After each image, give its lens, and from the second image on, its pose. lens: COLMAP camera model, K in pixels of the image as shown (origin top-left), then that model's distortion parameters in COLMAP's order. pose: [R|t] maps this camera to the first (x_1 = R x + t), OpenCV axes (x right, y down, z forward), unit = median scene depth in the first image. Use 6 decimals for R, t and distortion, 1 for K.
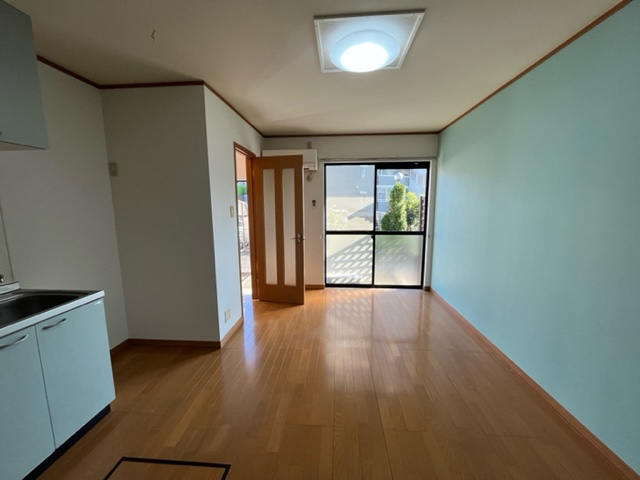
lens RADIAL K [[260.3, 0, 319.4], [0, 260.3, 240.9], [0, 0, 1]] dist [-0.001055, -0.000226]
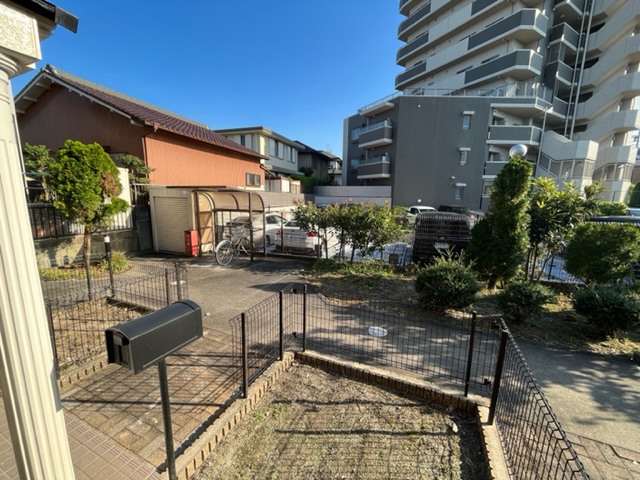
lens RADIAL K [[260.3, 0, 319.1], [0, 260.3, 241.1], [0, 0, 1]] dist [-0.001055, -0.000226]
pose [[0.941567, 0.070171, -0.329434, 0.123895], [-0.062472, 0.997470, 0.033913, -0.056357], [0.330981, -0.011351, 0.943569, 0.406367]]
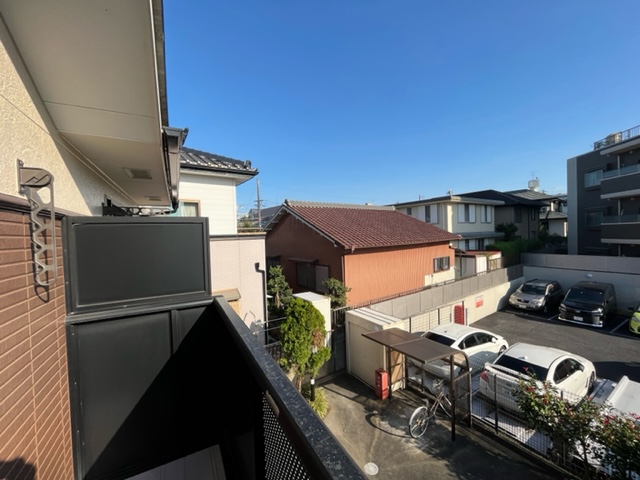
lens RADIAL K [[260.3, 0, 319.7], [0, 260.3, 241.8], [0, 0, 1]] dist [-0.001055, -0.000226]
pose [[0.546419, 0.006765, -0.837484, 0.029359], [-0.088392, 0.994848, -0.049636, -0.334871], [0.832834, 0.101149, 0.544202, 0.428356]]
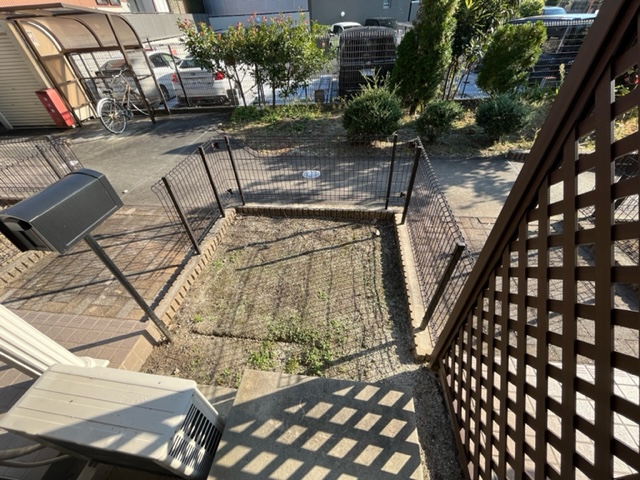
lens RADIAL K [[260.3, 0, 318.7], [0, 260.3, 240.1], [0, 0, 1]] dist [-0.001055, -0.000226]
pose [[0.997661, -0.002645, -0.068310, 0.126395], [0.039315, 0.839668, 0.541675, -0.046552], [0.055925, -0.543093, 0.837808, 0.406665]]
